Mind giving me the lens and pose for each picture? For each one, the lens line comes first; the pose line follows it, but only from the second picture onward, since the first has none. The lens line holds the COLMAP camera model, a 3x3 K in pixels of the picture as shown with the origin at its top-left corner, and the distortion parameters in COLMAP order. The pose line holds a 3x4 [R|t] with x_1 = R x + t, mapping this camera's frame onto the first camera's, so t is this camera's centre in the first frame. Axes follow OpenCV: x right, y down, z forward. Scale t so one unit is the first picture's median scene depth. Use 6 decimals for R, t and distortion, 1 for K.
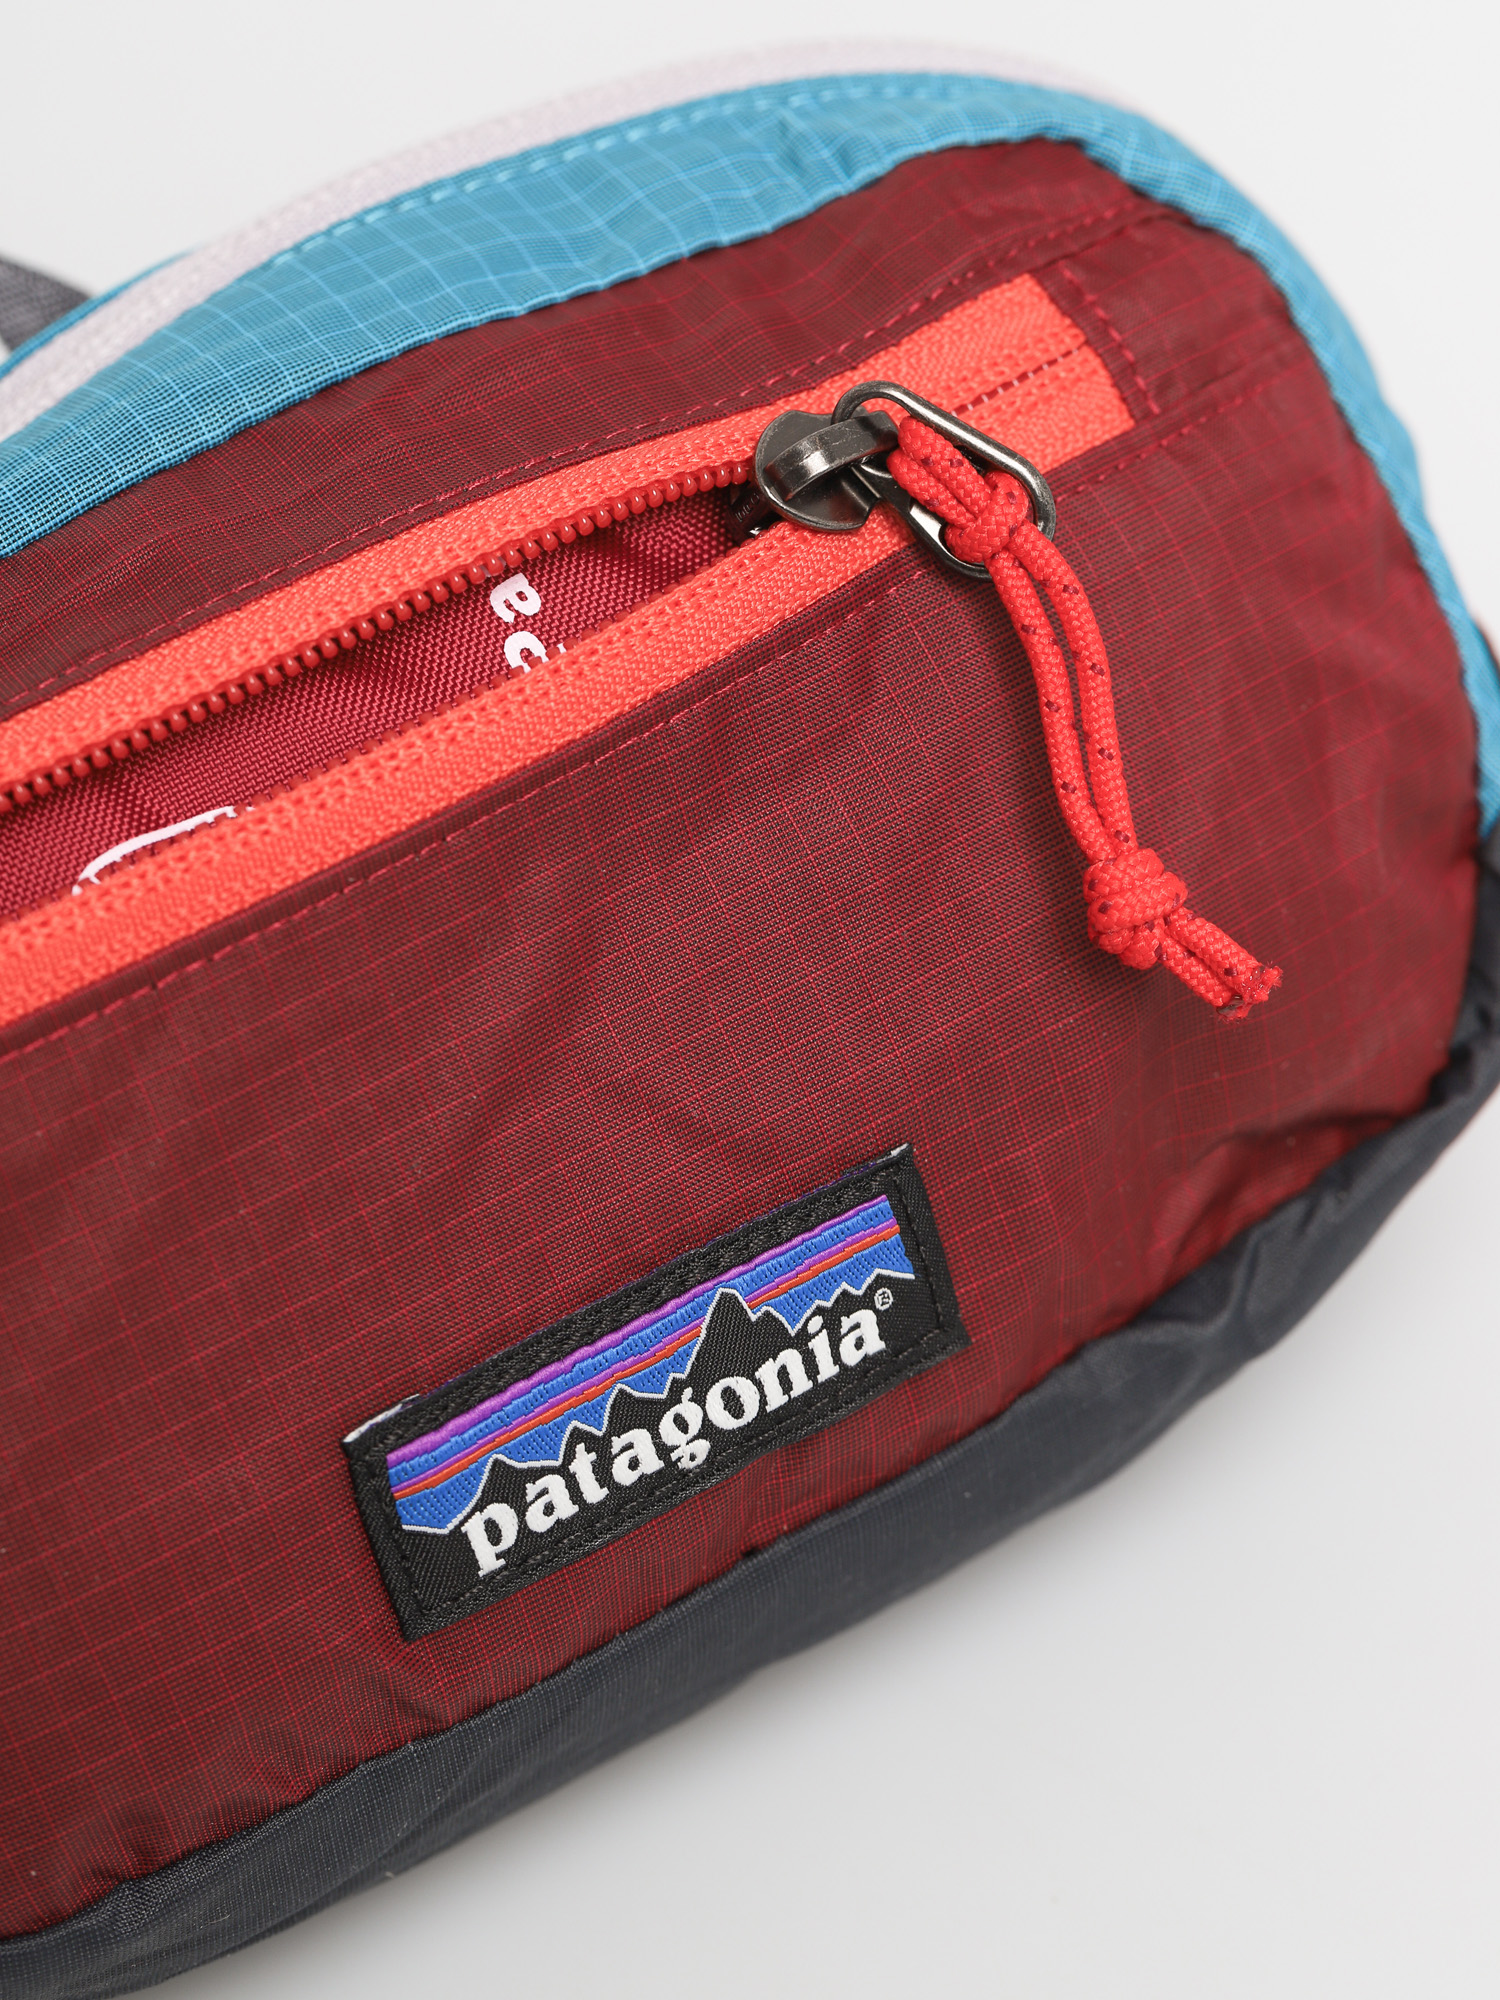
lens RADIAL K [[6554.5, 0, 751.1], [0, 6554.5, 1003.2], [0, 0, 1]] dist [-1.493787, 0.000000]
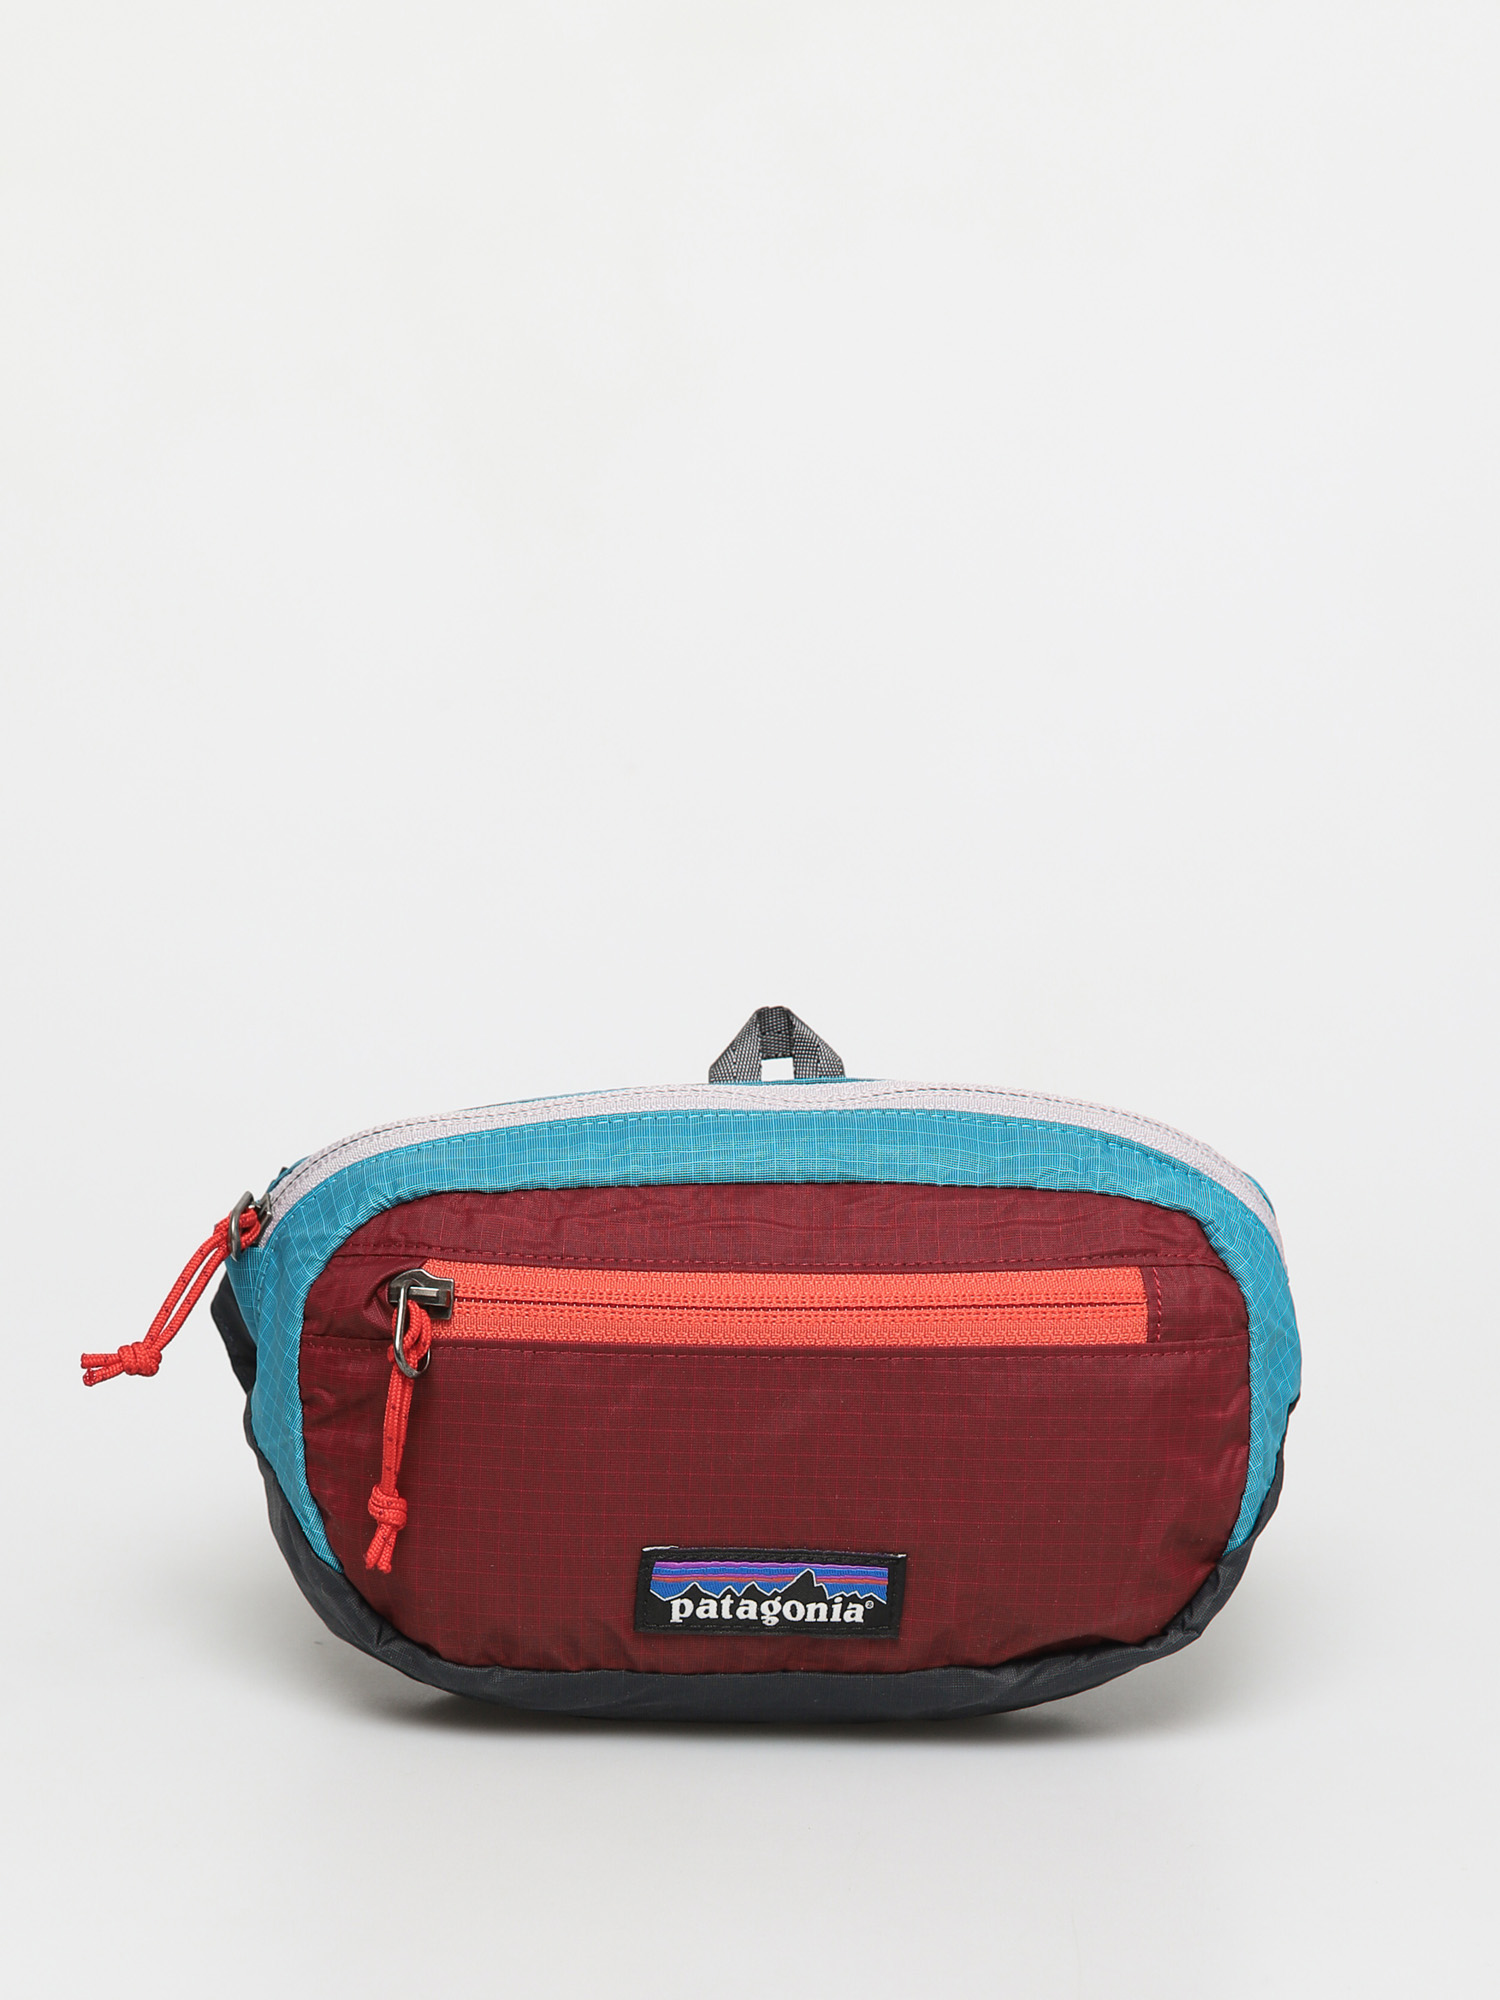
lens RADIAL K [[6554.5, 0, 751.2], [0, 6554.5, 999.0], [0, 0, 1]] dist [-1.493787, 0.000000]
pose [[0.826604, 0.455597, -0.330389, 0.694990], [-0.463512, 0.884093, 0.059471, -0.285480], [0.319189, 0.103980, 0.941969, -1.361554]]
